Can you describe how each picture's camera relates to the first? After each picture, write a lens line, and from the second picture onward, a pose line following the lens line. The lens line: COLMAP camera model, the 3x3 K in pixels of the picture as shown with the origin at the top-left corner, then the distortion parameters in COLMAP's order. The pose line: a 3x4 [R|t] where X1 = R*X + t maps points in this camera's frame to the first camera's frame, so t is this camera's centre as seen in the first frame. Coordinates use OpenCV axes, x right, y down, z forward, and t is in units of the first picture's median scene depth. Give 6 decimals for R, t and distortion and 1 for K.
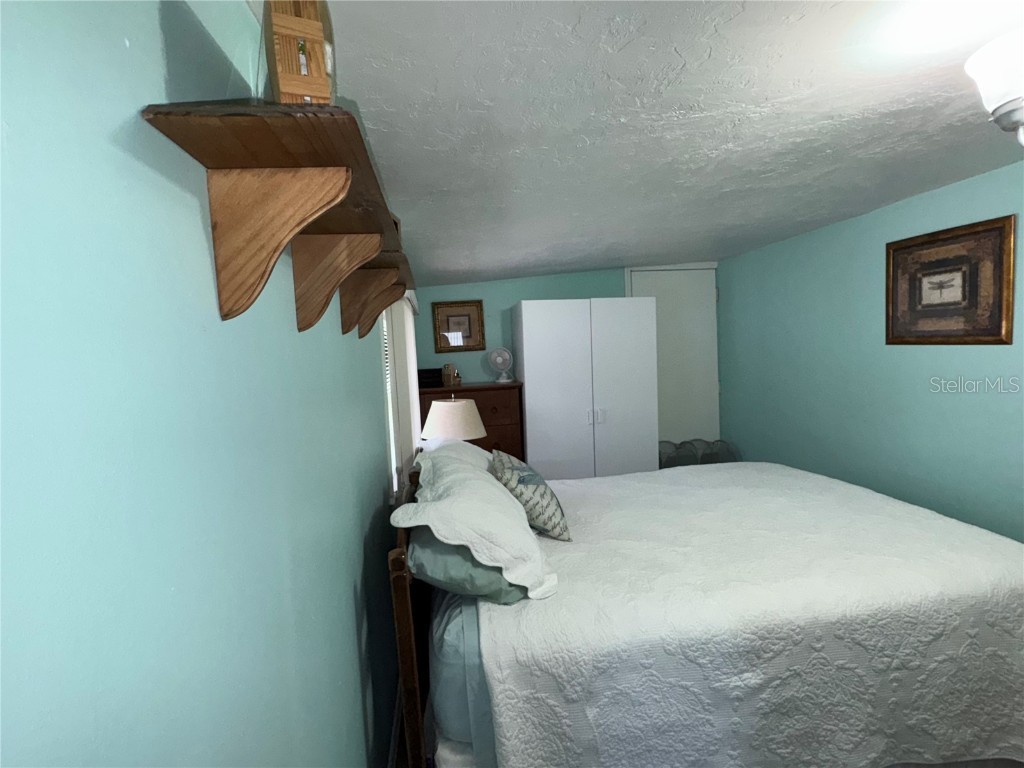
lens RADIAL K [[482.0, 0, 512.4], [0, 482.0, 382.0], [0, 0, 1]] dist [-0.004141, -0.000385]
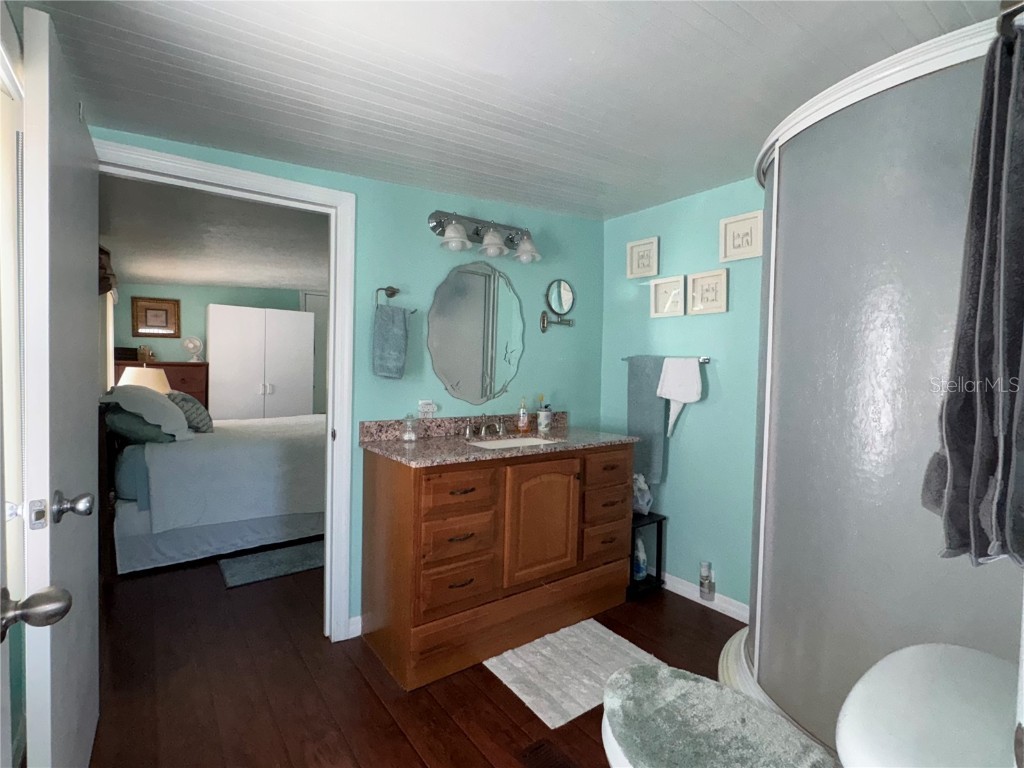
lens RADIAL K [[482.0, 0, 510.2], [0, 482.0, 380.5], [0, 0, 1]] dist [-0.004141, -0.000385]
pose [[0.875423, 0.052998, 0.480443, 0.137955], [-0.028145, 0.997873, -0.058793, 0.128894], [-0.482537, 0.037946, 0.875053, -0.735697]]
